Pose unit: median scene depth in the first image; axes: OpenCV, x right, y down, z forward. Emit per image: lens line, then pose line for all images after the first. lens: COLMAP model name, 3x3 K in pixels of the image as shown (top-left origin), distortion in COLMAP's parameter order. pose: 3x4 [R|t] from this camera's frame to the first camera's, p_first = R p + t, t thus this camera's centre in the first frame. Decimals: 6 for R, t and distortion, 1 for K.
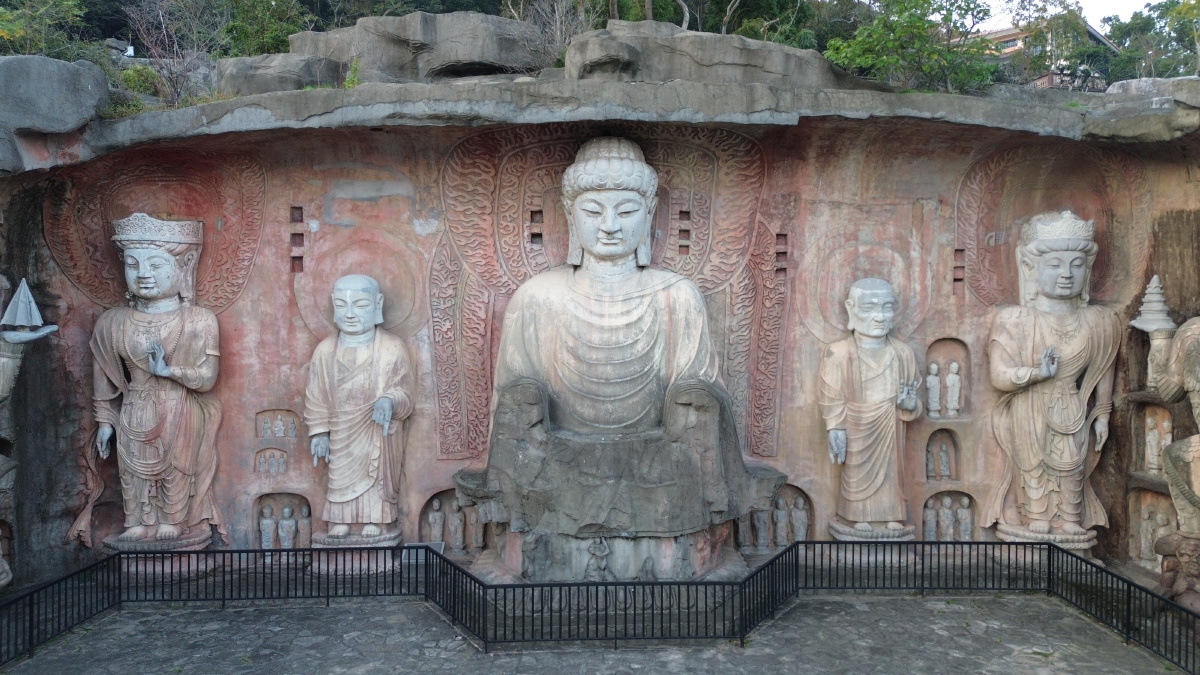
lens RADIAL K [[872.8, 0, 605.9], [0, 872.8, 336.9], [0, 0, 1]] dist [0.084626, -0.083214]
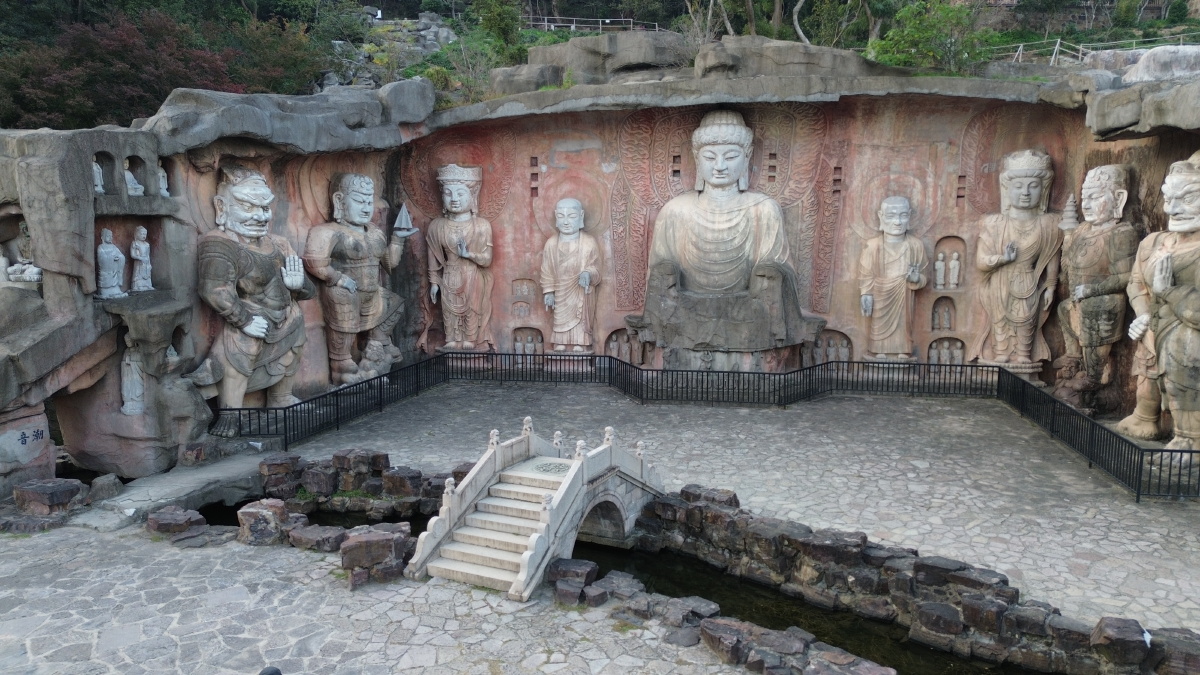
lens RADIAL K [[872.8, 0, 600.0], [0, 872.8, 342.9], [0, 0, 1]] dist [0.084626, -0.083214]
pose [[0.980016, 0.025045, -0.197338, 0.113031], [-0.002881, 0.993726, 0.111809, 0.017248], [0.198900, -0.109006, 0.973939, -0.657390]]
